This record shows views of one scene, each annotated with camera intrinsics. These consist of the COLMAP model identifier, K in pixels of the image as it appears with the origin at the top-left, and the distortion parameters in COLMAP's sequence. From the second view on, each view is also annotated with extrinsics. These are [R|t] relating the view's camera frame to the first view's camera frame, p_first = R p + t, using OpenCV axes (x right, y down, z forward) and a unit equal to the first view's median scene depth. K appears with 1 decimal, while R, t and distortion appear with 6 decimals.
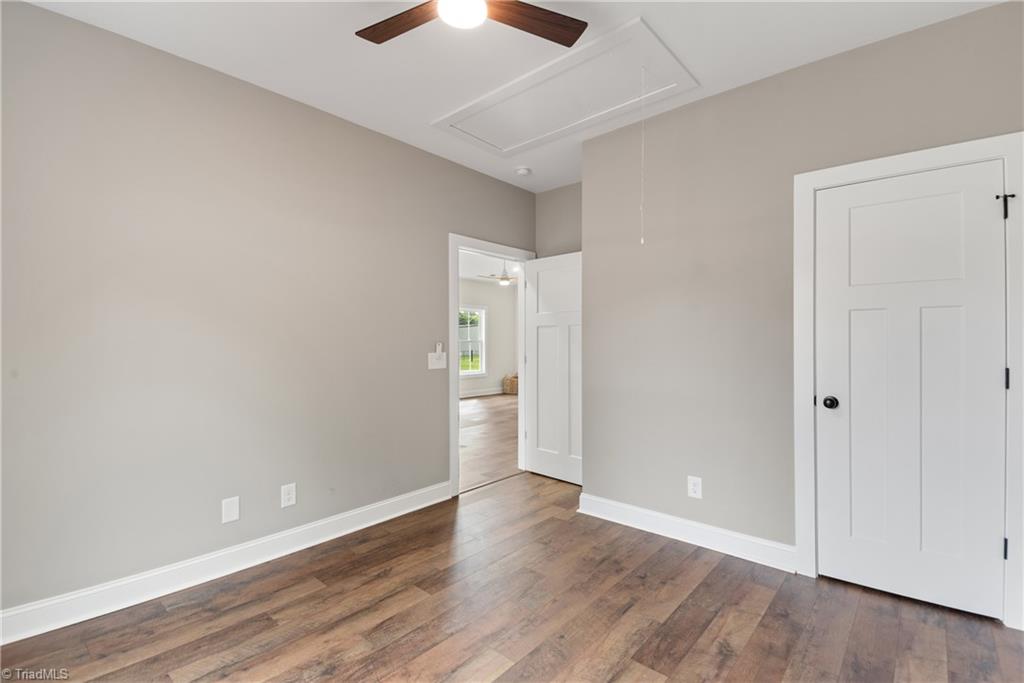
lens RADIAL K [[465.6, 0, 511.1], [0, 465.6, 343.5], [0, 0, 1]] dist [0.024503, -0.003887]
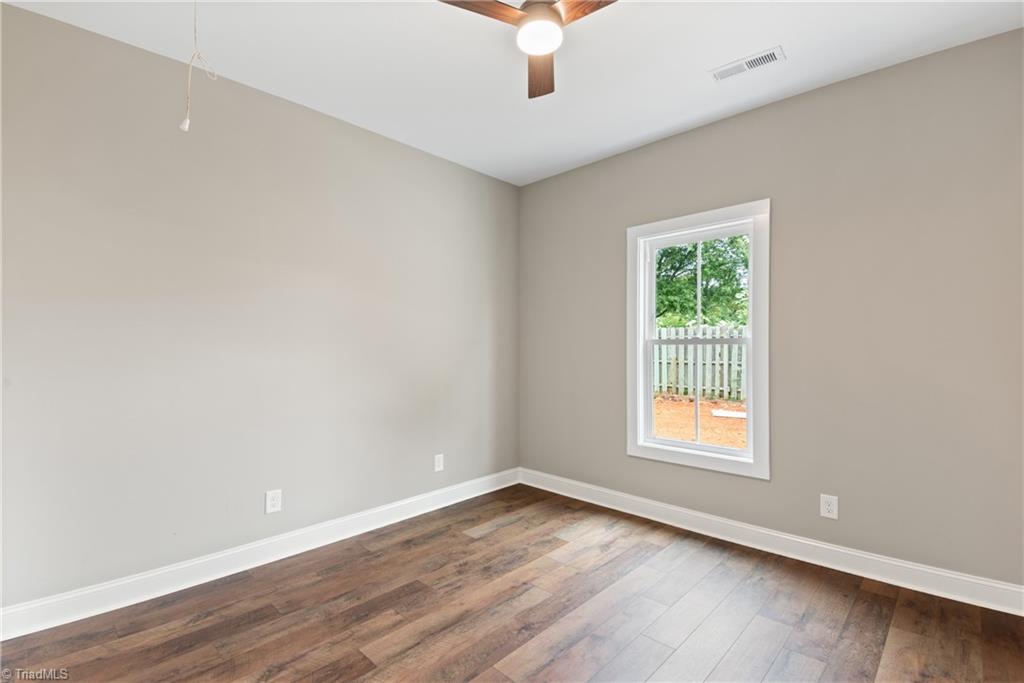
lens RADIAL K [[465.6, 0, 510.1], [0, 465.6, 346.4], [0, 0, 1]] dist [0.024503, -0.003887]
pose [[-0.999201, 0.010735, 0.038492, -0.074163], [0.010433, 0.999913, -0.008024, 0.000532], [-0.038574, -0.007616, -0.999227, 2.009626]]
